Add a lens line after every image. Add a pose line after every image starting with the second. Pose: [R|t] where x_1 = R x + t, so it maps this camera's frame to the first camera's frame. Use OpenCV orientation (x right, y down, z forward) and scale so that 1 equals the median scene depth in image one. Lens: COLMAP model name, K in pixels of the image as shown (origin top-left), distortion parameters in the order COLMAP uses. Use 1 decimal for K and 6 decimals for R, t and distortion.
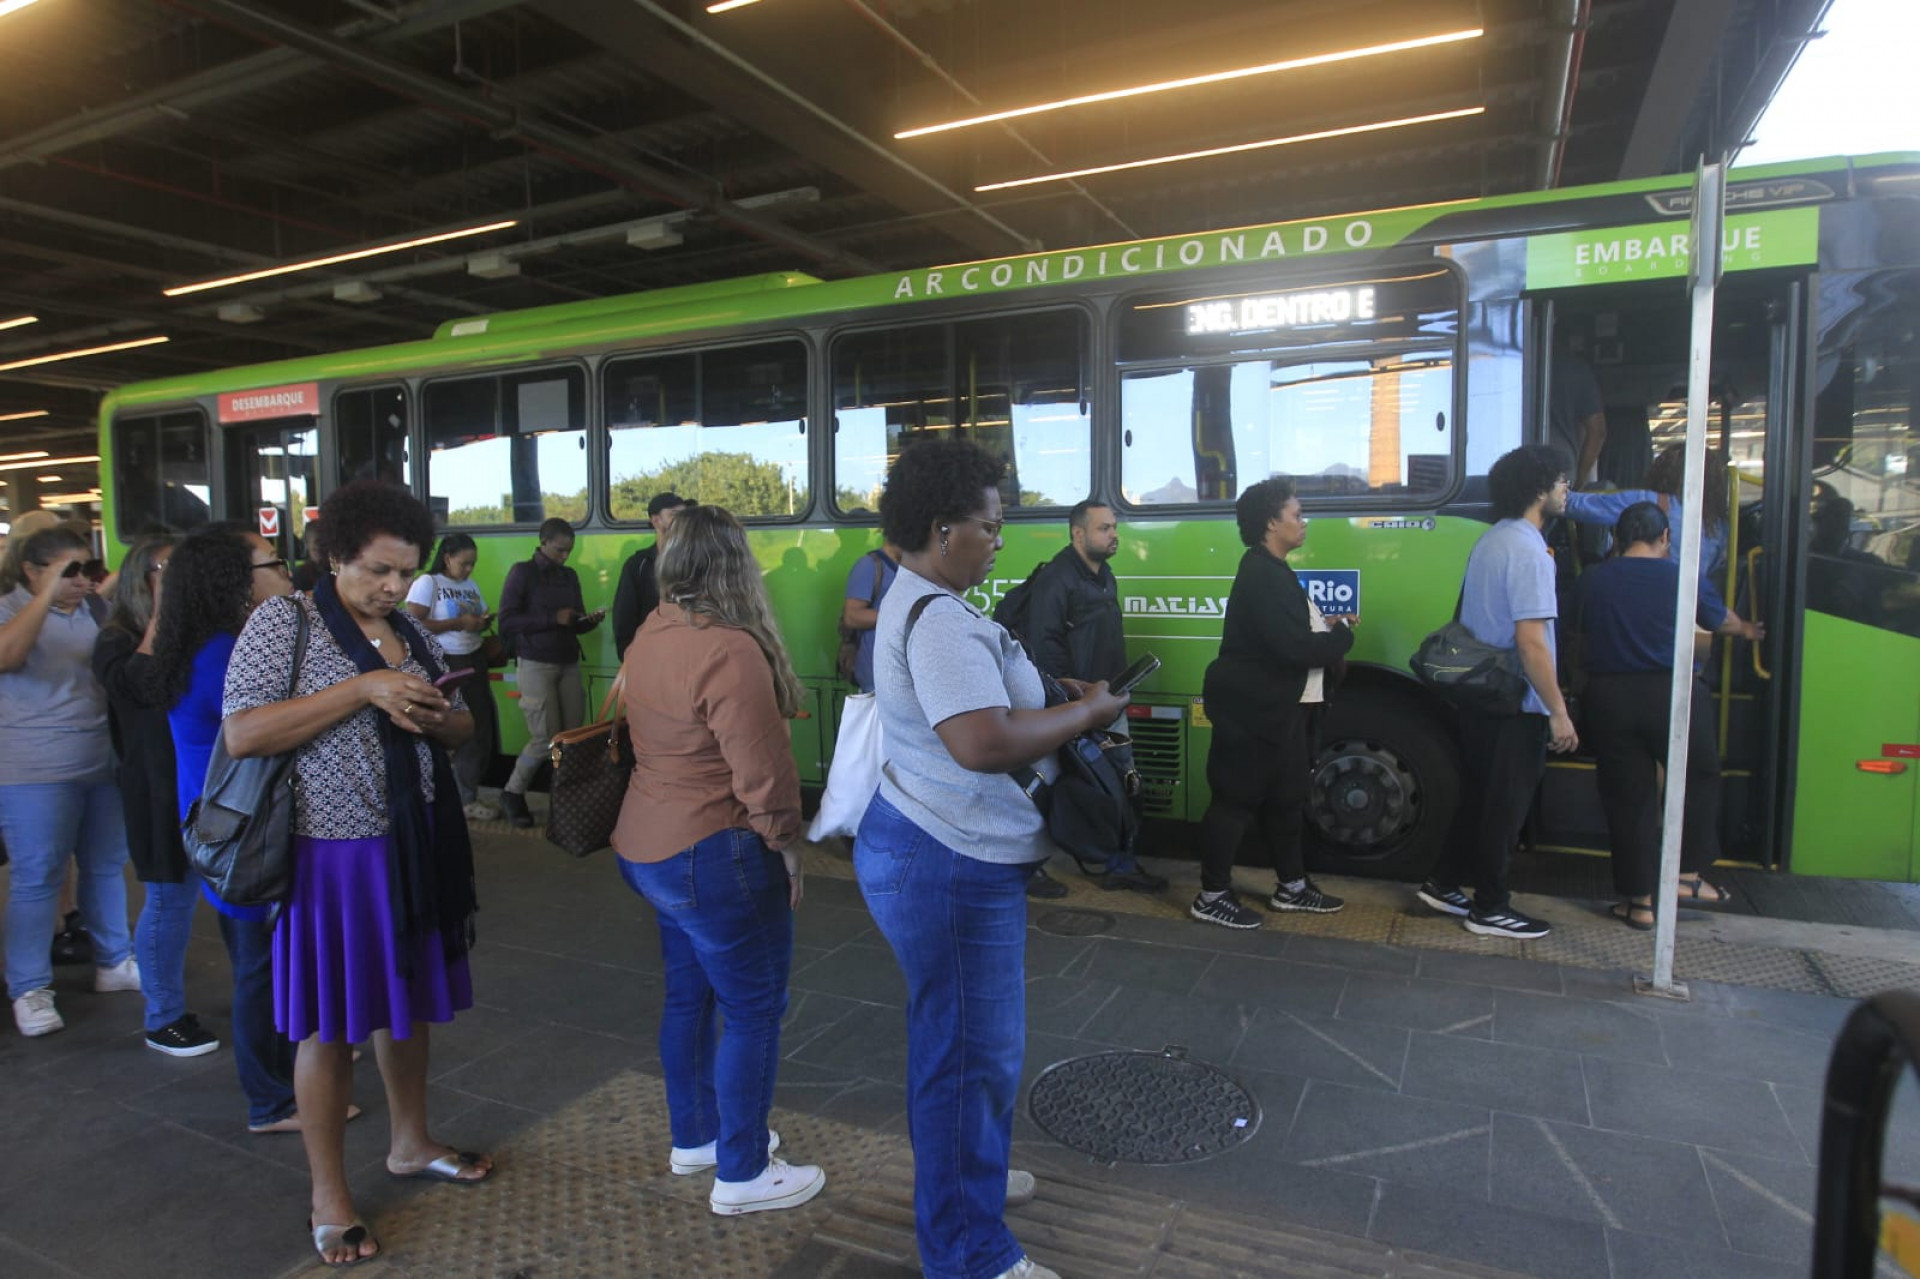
lens RADIAL K [[1113.9, 0, 957.0], [0, 1113.9, 628.0], [0, 0, 1]] dist [-0.054361, 0.029575]
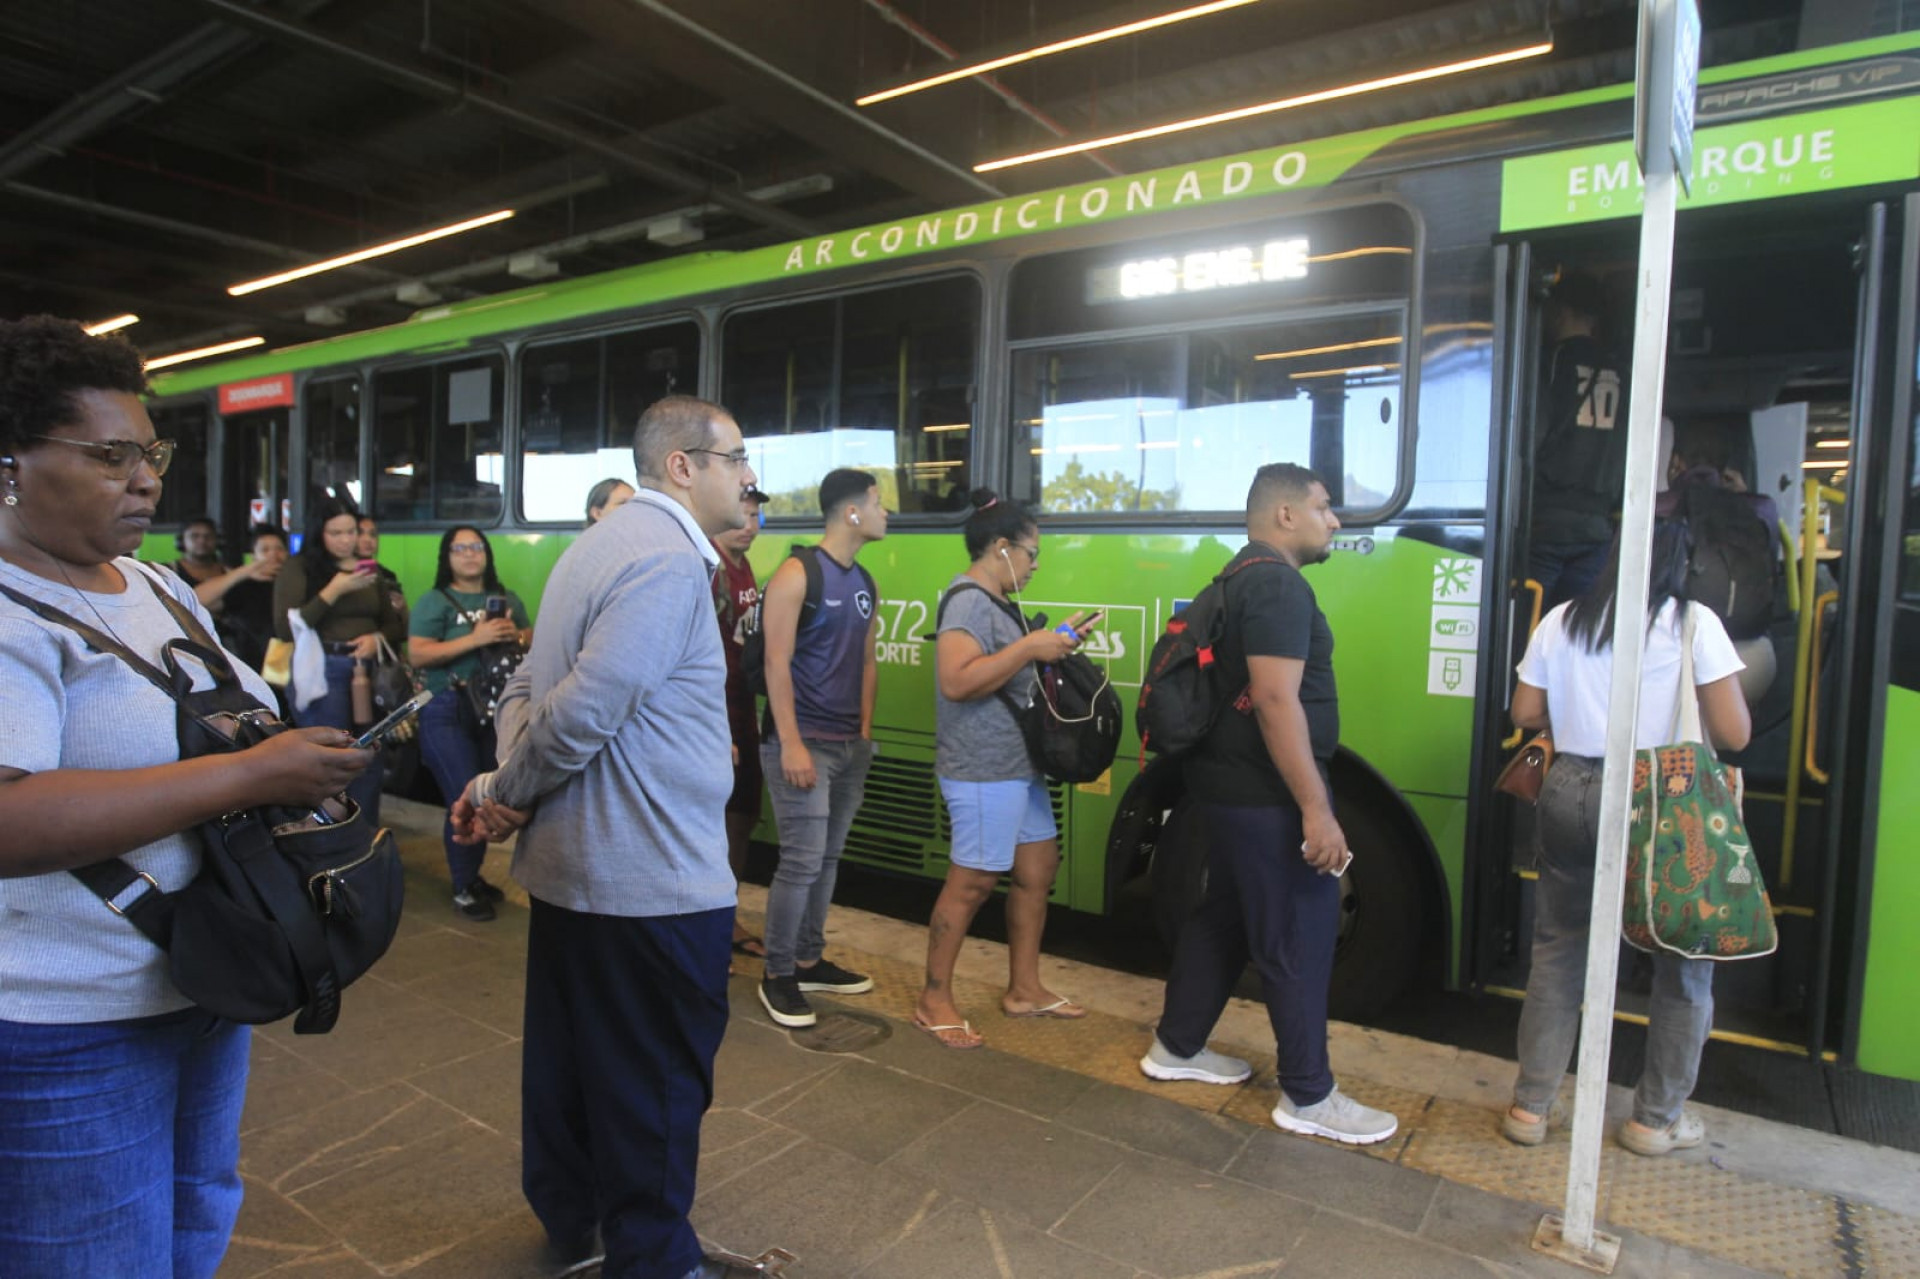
lens RADIAL K [[1105.2, 0, 954.5], [0, 1105.2, 633.9], [0, 0, 1]] dist [-0.043490, 0.016501]
pose [[0.987595, 0.048772, -0.149259, 0.293062], [-0.052044, 0.998481, -0.018095, -0.006090], [0.148150, 0.025638, 0.988632, 0.238100]]
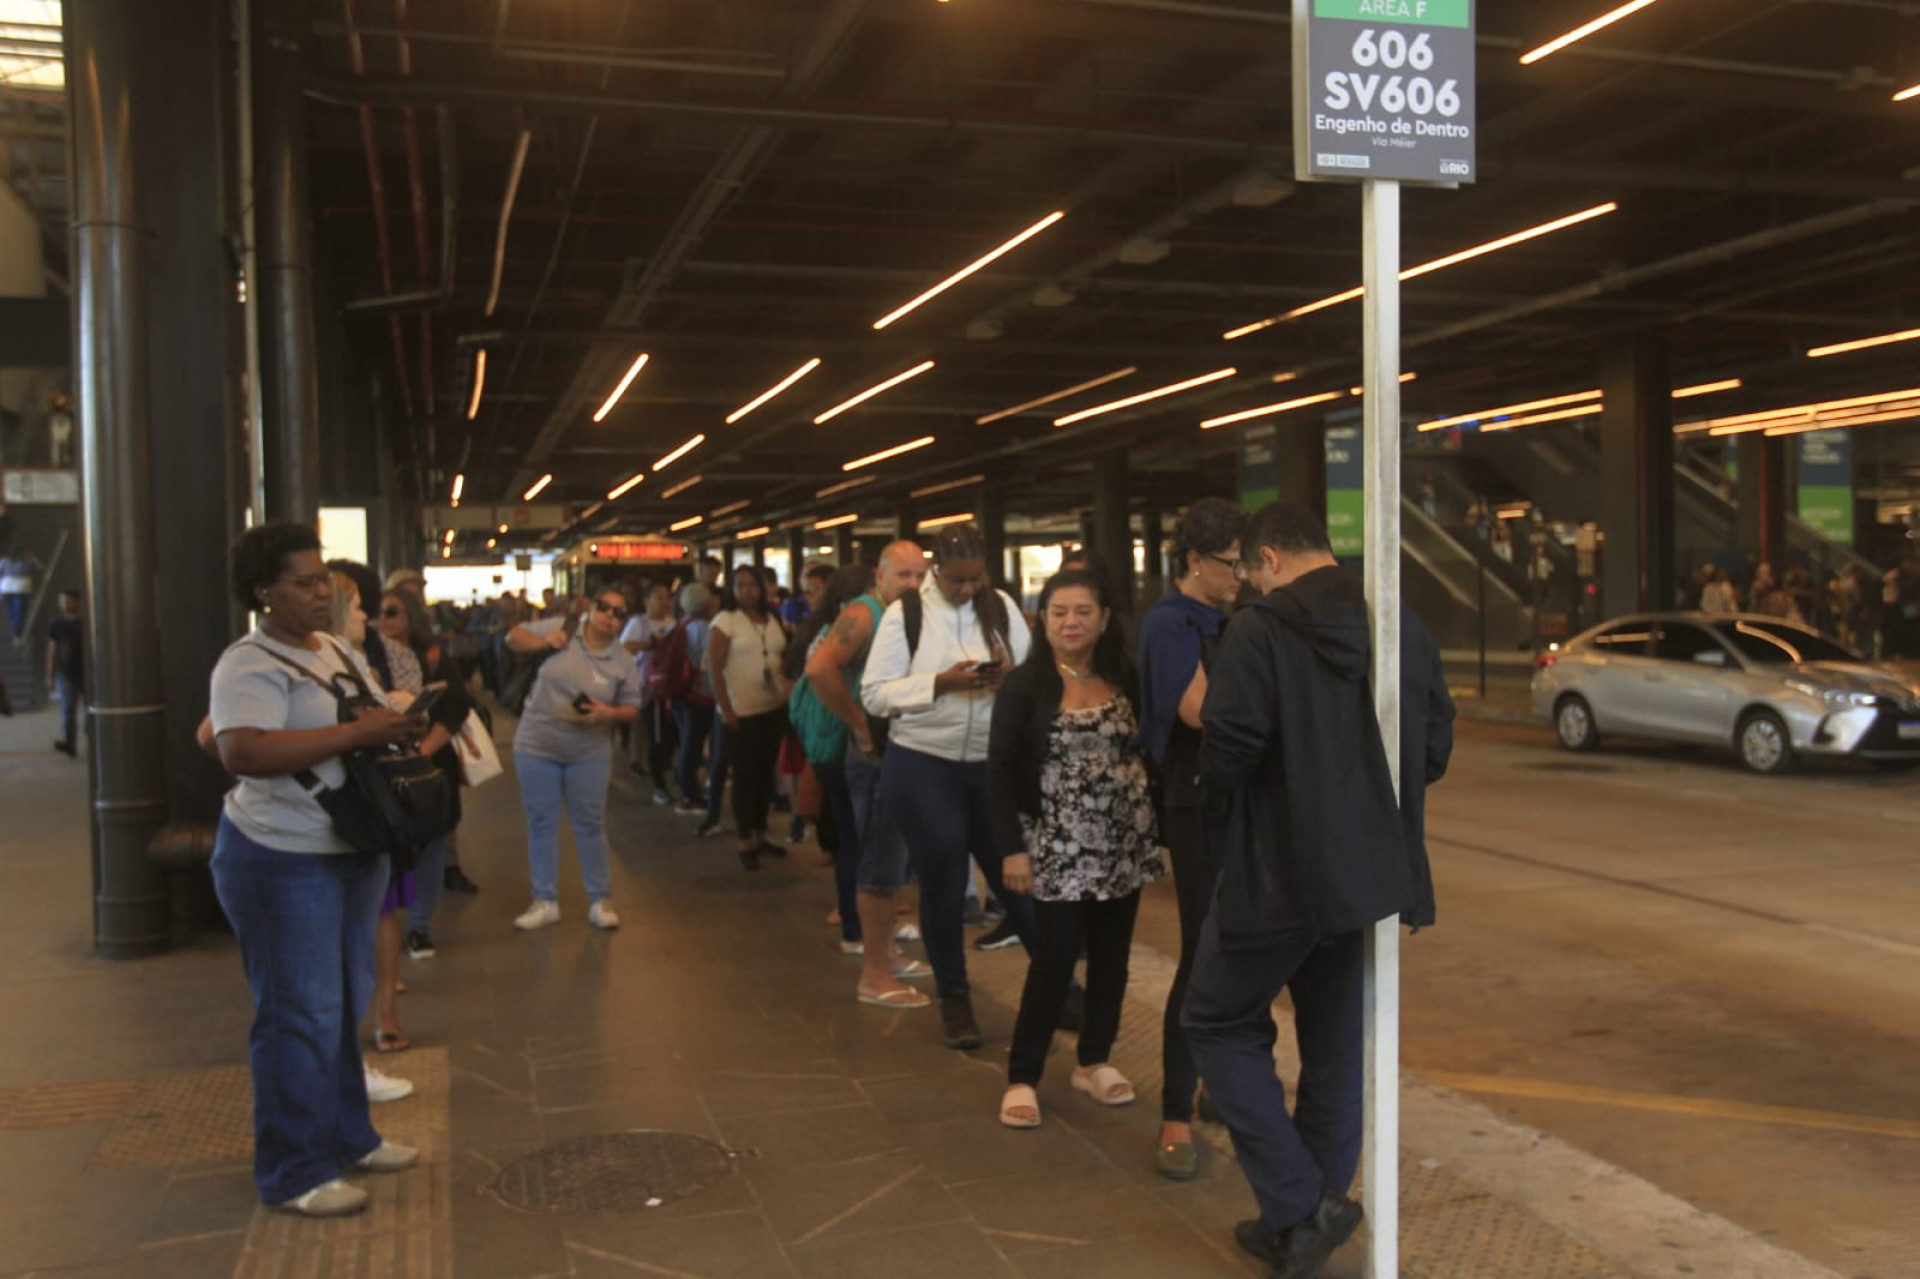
lens RADIAL K [[1563.7, 0, 962.9], [0, 1563.7, 636.5], [0, 0, 1]] dist [-0.004747, -0.000670]
pose [[0.689051, 0.016857, -0.724517, 0.920804], [-0.036297, 0.999278, -0.011271, -0.023605], [0.723803, 0.034064, 0.689165, 0.173661]]
